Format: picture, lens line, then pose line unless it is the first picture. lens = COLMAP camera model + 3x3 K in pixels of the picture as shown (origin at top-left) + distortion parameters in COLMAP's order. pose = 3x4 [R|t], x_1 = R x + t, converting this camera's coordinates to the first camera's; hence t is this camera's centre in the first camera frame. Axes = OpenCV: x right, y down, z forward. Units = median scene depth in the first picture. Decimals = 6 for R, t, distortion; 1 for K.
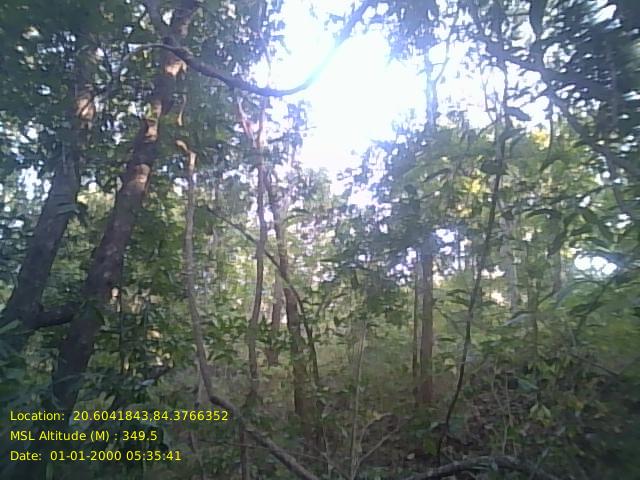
lens RADIAL K [[518.6, 0, 323.3], [0, 518.6, 241.8], [0, 0, 1]] dist [0.107847, -0.191799]
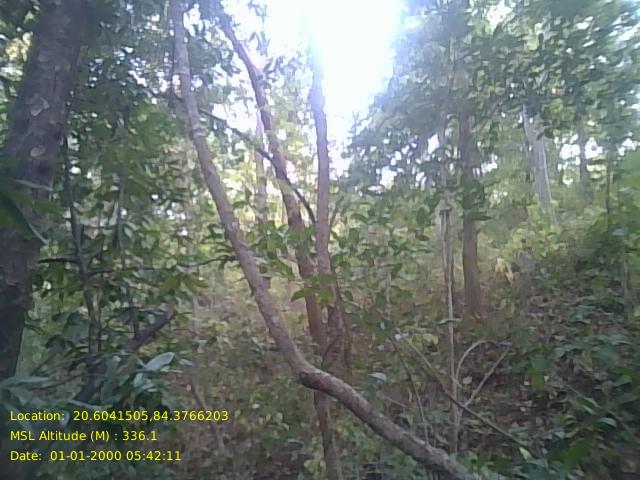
lens RADIAL K [[518.6, 0, 323.3], [0, 518.6, 241.8], [0, 0, 1]] dist [0.107847, -0.191799]
pose [[0.994317, -0.081364, 0.068658, -0.131238], [0.069461, 0.984541, 0.160795, 0.065388], [-0.080680, -0.155112, 0.984597, 0.342643]]
